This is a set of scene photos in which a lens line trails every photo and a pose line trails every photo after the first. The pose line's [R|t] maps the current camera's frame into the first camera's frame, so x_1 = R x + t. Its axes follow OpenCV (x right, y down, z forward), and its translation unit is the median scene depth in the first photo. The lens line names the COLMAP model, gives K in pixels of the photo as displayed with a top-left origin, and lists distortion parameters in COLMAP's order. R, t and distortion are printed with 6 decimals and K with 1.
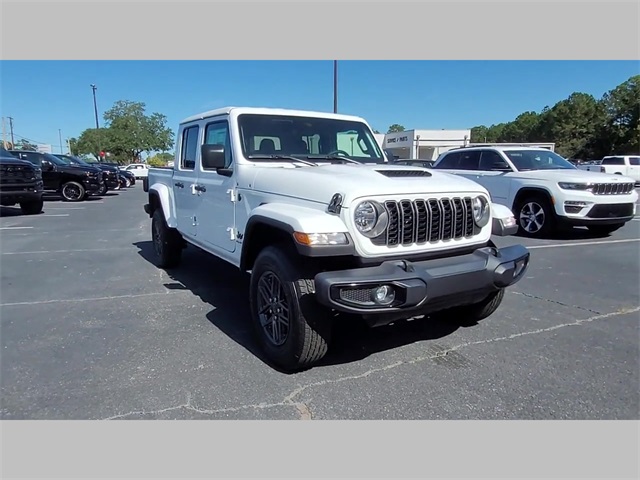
lens RADIAL K [[434.3, 0, 317.7], [0, 434.3, 243.2], [0, 0, 1]] dist [-0.007441, -0.001095]
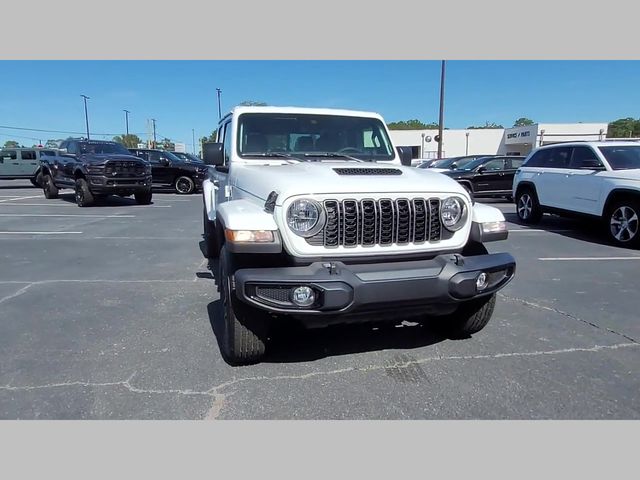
lens RADIAL K [[434.3, 0, 317.7], [0, 434.3, 243.2], [0, 0, 1]] dist [-0.007441, -0.001095]
pose [[0.966151, 0.049113, -0.253260, 0.307200], [-0.047331, 0.998793, 0.013128, -0.010032], [0.253599, -0.000697, 0.967309, 0.045612]]
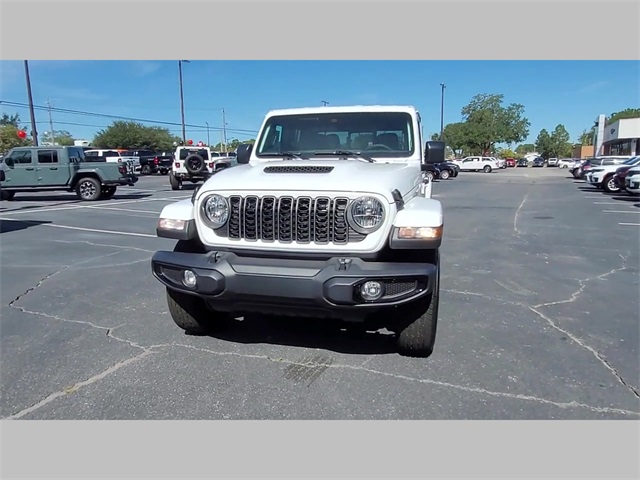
lens RADIAL K [[434.3, 0, 317.7], [0, 434.3, 243.2], [0, 0, 1]] dist [-0.007441, -0.001095]
pose [[0.709798, 0.125055, -0.693216, 0.829955], [-0.113170, 0.991576, 0.063002, -0.057407], [0.695255, 0.033733, 0.717971, 0.305973]]
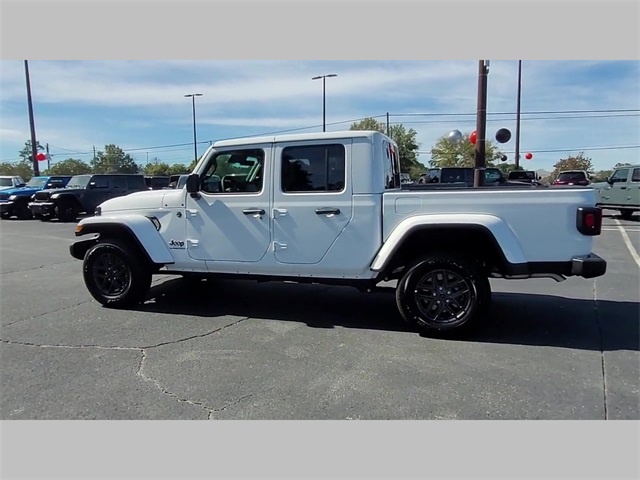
lens RADIAL K [[433.8, 0, 318.4], [0, 433.8, 243.5], [0, 0, 1]] dist [-0.007215, -0.003069]
pose [[-0.742886, 0.098188, -0.662178, 0.817091], [-0.102754, 0.960736, 0.257736, -0.464089], [0.661485, 0.259510, -0.703628, 2.577648]]
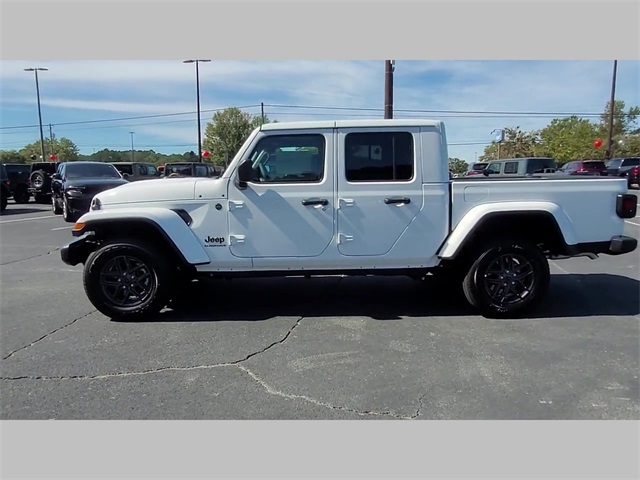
lens RADIAL K [[434.3, 0, 317.7], [0, 434.3, 243.2], [0, 0, 1]] dist [-0.007441, -0.001095]
pose [[-0.494453, 0.138269, -0.858136, 1.132396], [-0.143193, 0.960820, 0.237321, -0.378883], [0.857328, 0.240223, -0.455281, 2.096591]]
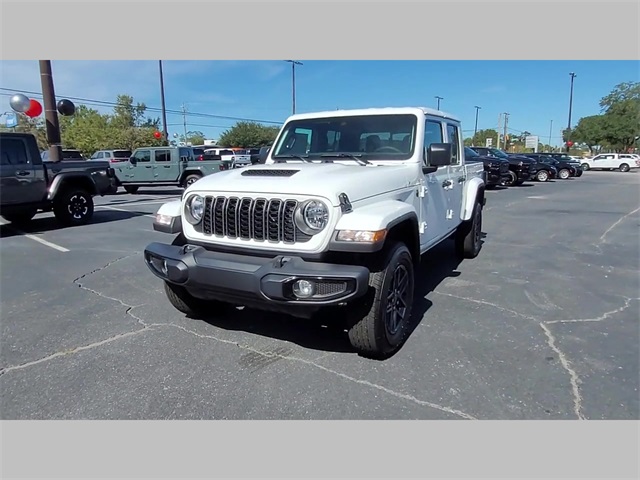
lens RADIAL K [[434.3, 0, 317.7], [0, 434.3, 243.2], [0, 0, 1]] dist [-0.007441, -0.001095]
pose [[0.505974, 0.158287, -0.847901, 1.051169], [-0.139073, 0.985127, 0.100914, -0.103726], [0.851263, 0.066861, 0.520462, 0.510454]]
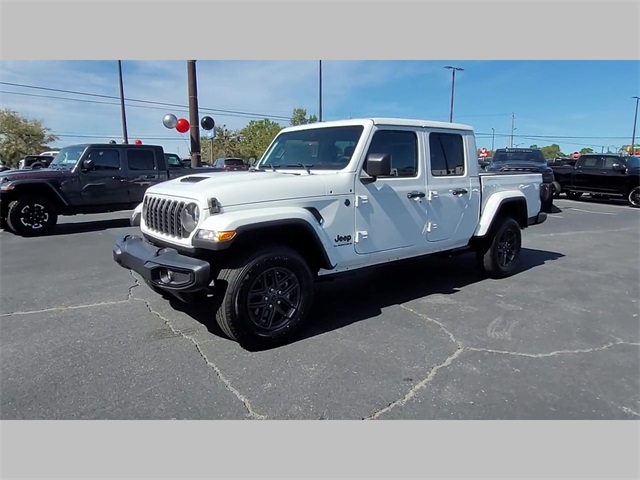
lens RADIAL K [[434.3, 0, 317.7], [0, 434.3, 243.2], [0, 0, 1]] dist [-0.007441, -0.001095]
pose [[0.147688, 0.167207, -0.974797, 1.331029], [-0.171994, 0.974930, 0.141172, -0.195651], [0.973964, 0.146810, 0.172744, 1.037423]]
